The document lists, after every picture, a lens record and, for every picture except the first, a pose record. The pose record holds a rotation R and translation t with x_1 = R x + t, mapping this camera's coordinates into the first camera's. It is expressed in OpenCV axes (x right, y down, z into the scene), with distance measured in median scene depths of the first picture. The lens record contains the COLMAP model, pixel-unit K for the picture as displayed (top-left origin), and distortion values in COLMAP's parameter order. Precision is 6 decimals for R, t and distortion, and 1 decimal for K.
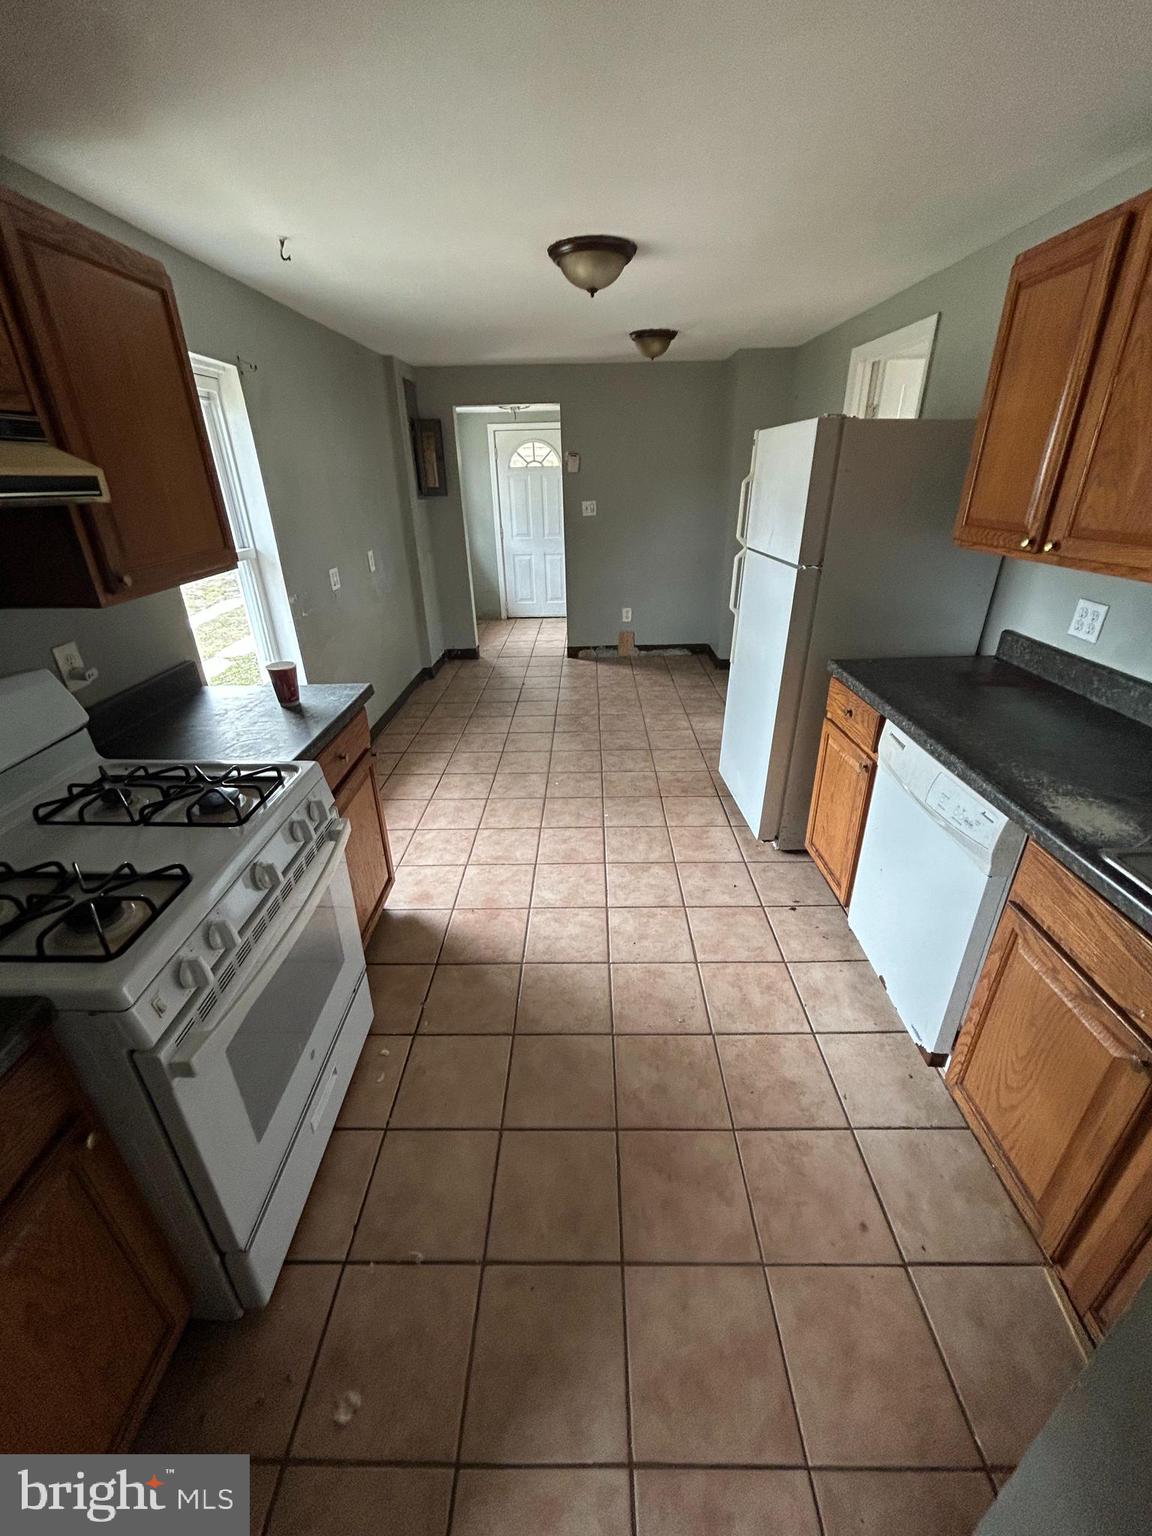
lens RADIAL K [[619.5, 0, 576.2], [0, 619.5, 764.4], [0, 0, 1]] dist [0.002406, -0.000346]
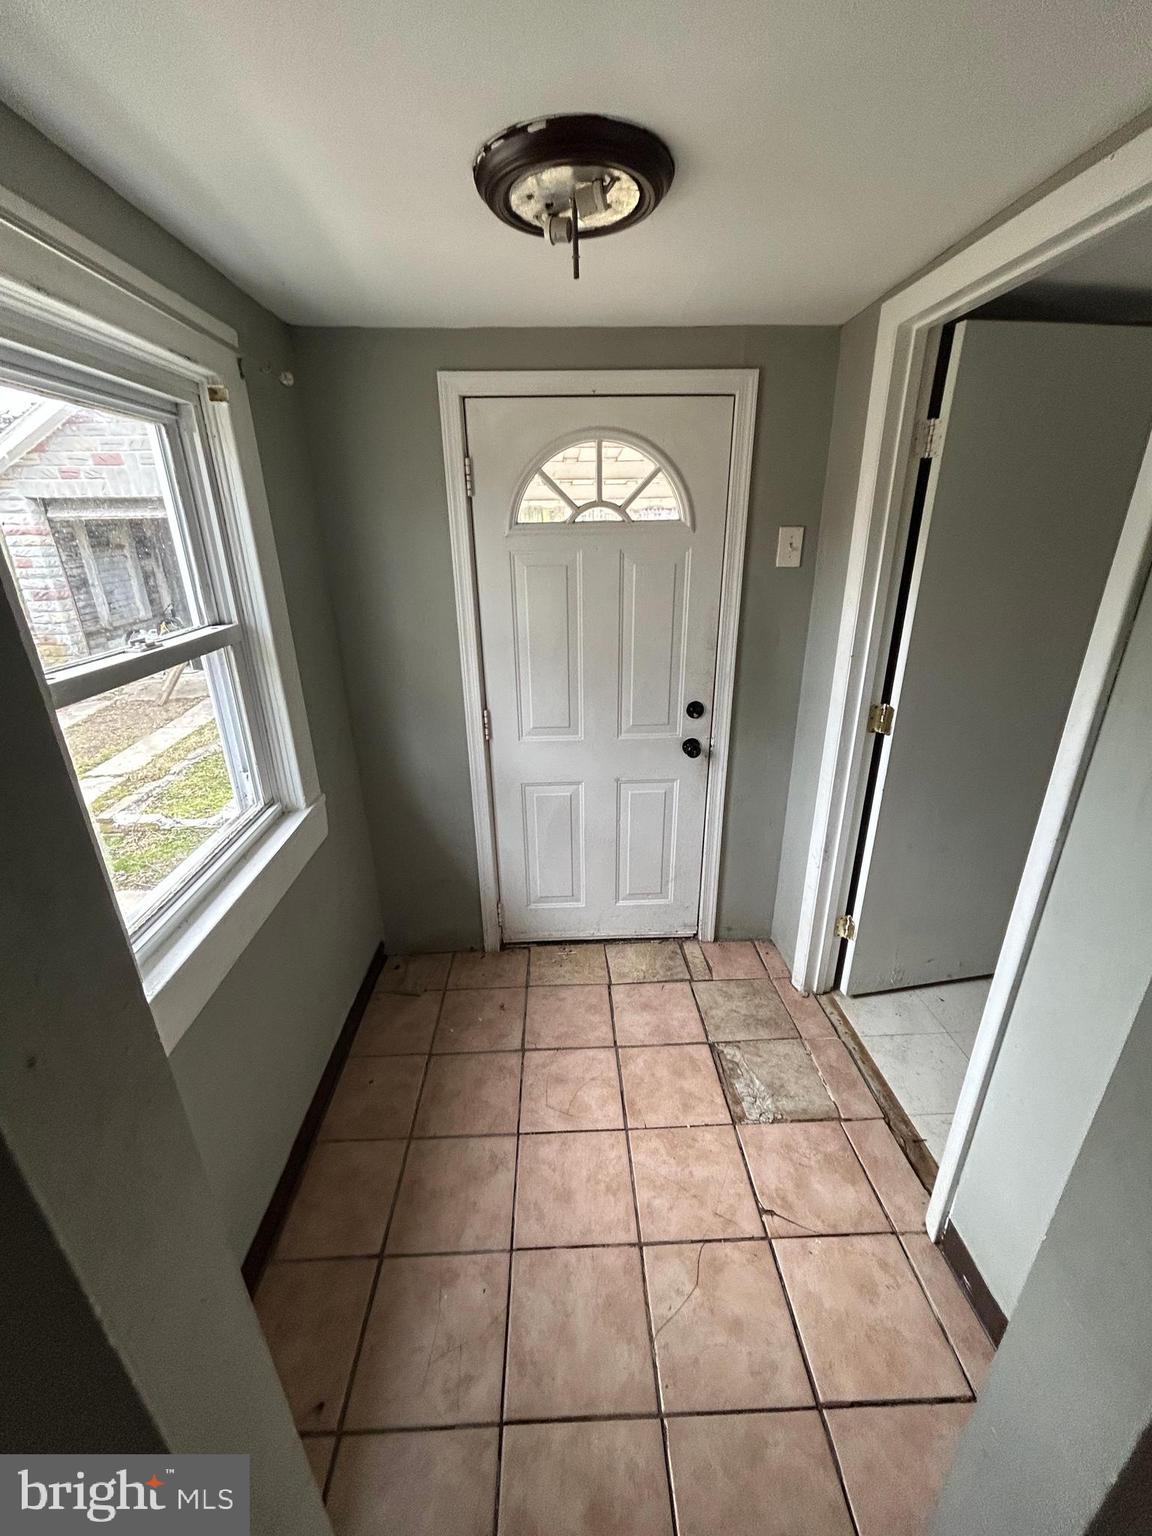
lens RADIAL K [[619.5, 0, 580.4], [0, 619.5, 766.8], [0, 0, 1]] dist [0.002406, -0.000346]
pose [[0.999331, -0.003110, 0.036433, -0.277364], [0.005440, 0.997934, -0.064016, -1.092894], [-0.036159, 0.064172, 0.997284, 2.262991]]
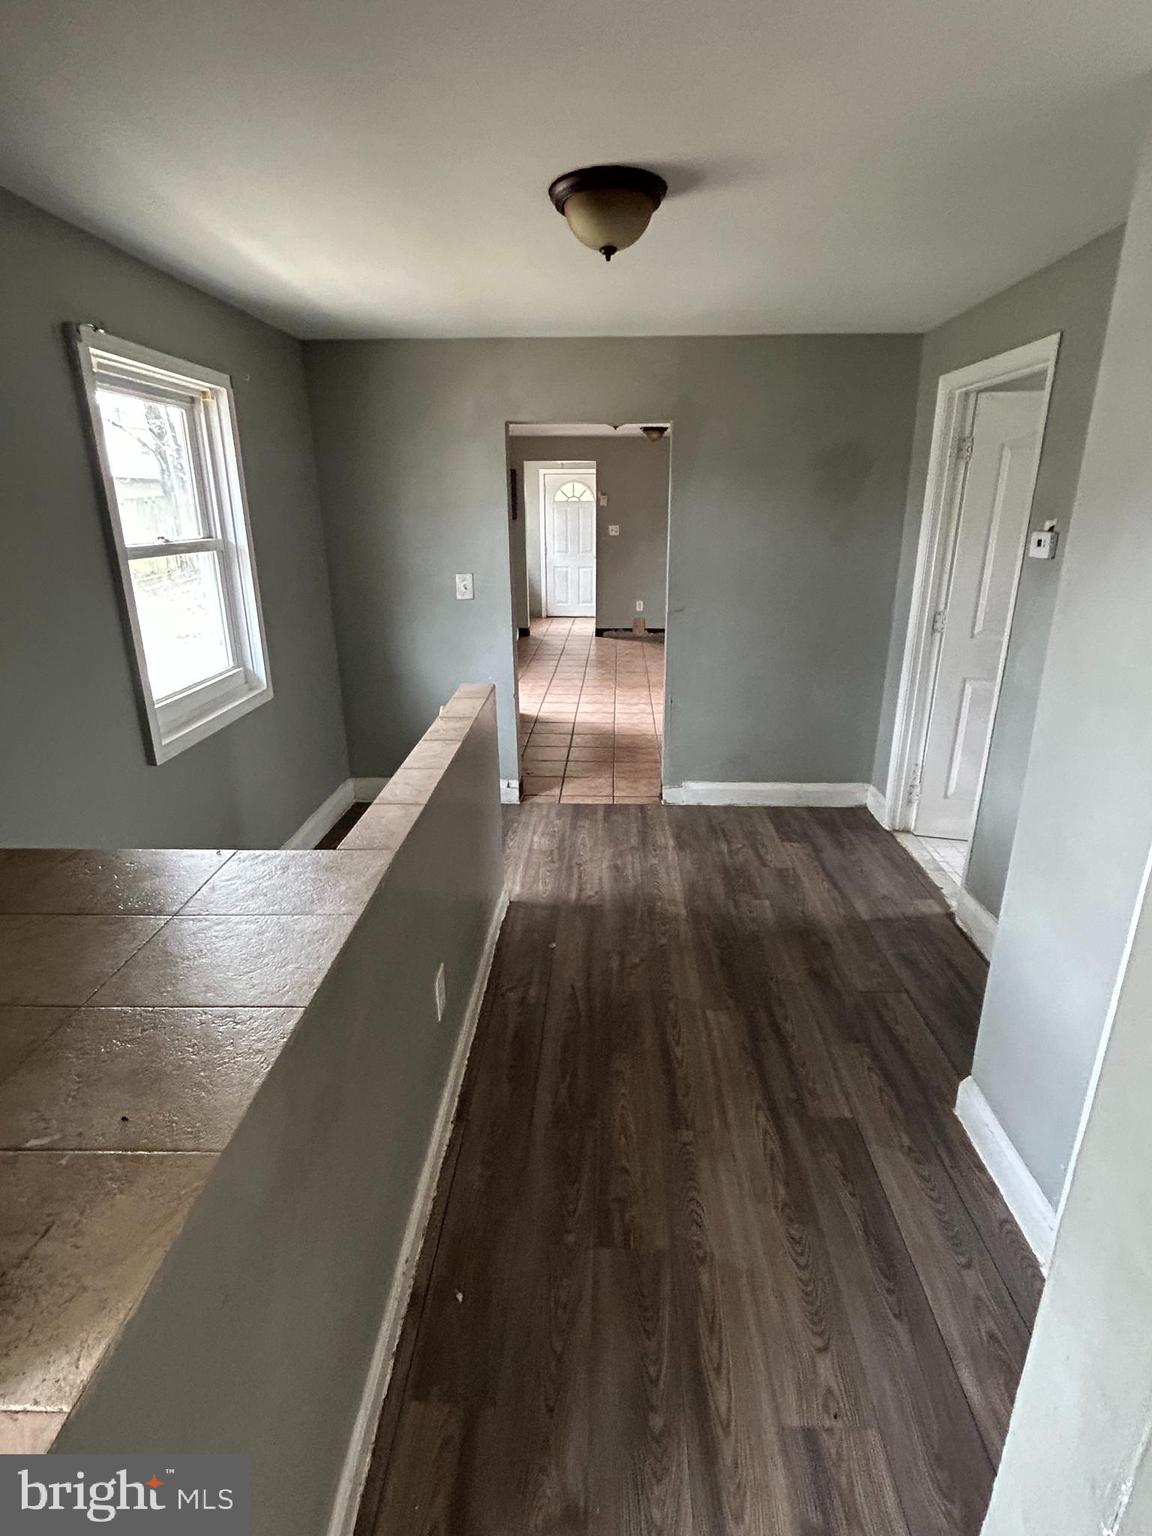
lens RADIAL K [[773.1, 0, 578.7], [0, 773.1, 773.0], [0, 0, 1]] dist [0.001304, 0.002302]
pose [[0.999309, 0.028381, -0.023983, -0.003836], [-0.030711, 0.994195, -0.103117, 0.808718], [0.020917, 0.103783, 0.994380, -1.754961]]
